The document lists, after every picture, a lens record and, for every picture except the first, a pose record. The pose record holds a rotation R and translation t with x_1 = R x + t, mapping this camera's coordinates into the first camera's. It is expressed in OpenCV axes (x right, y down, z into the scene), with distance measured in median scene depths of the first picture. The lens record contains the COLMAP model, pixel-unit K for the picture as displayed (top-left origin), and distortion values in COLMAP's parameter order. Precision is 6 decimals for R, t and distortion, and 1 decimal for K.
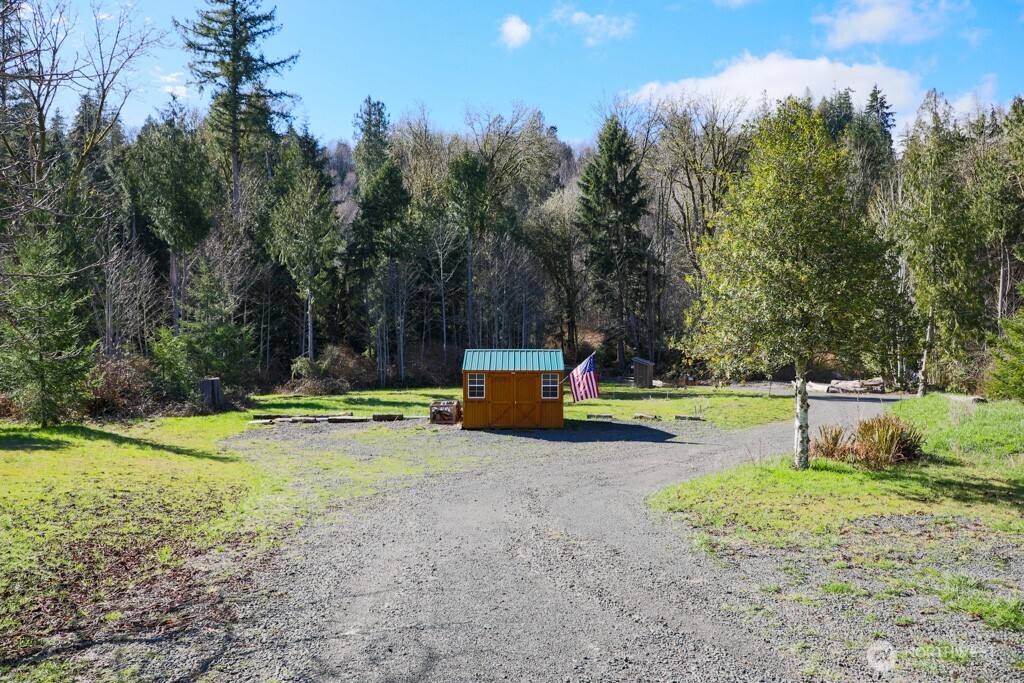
lens RADIAL K [[746.9, 0, 512.0], [0, 746.9, 341.5], [0, 0, 1]] dist [-0.067964, 0.030894]
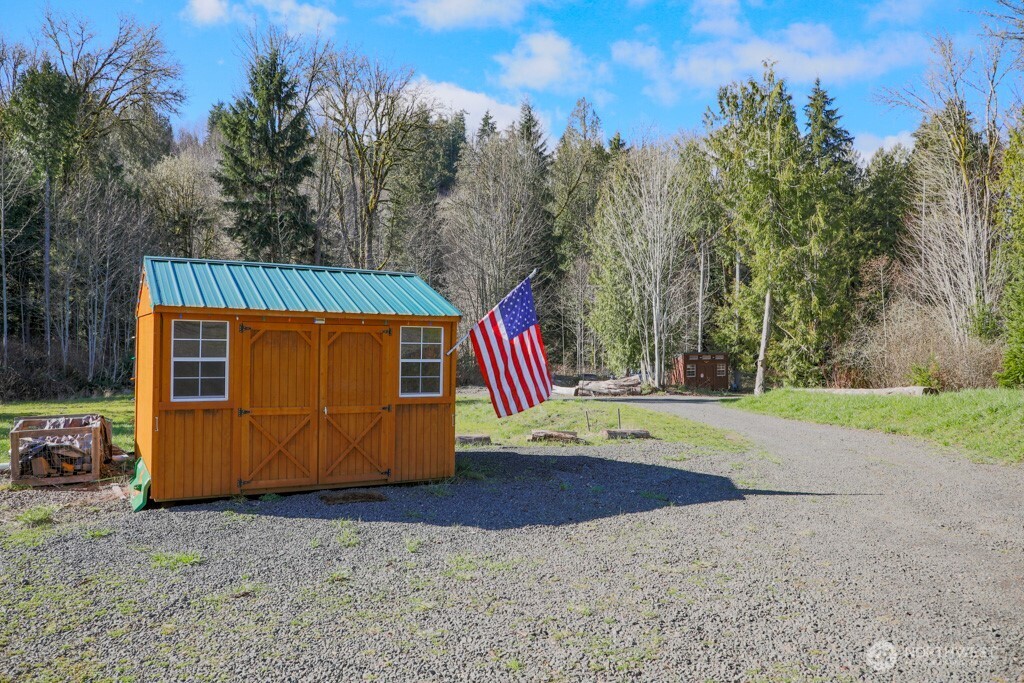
lens RADIAL K [[746.9, 0, 512.0], [0, 746.9, 341.5], [0, 0, 1]] dist [-0.067964, 0.030894]
pose [[0.861706, 0.013996, 0.507215, -0.045050], [-0.002487, 0.999724, -0.023361, 0.028954], [-0.507402, 0.018869, 0.861503, 0.334718]]
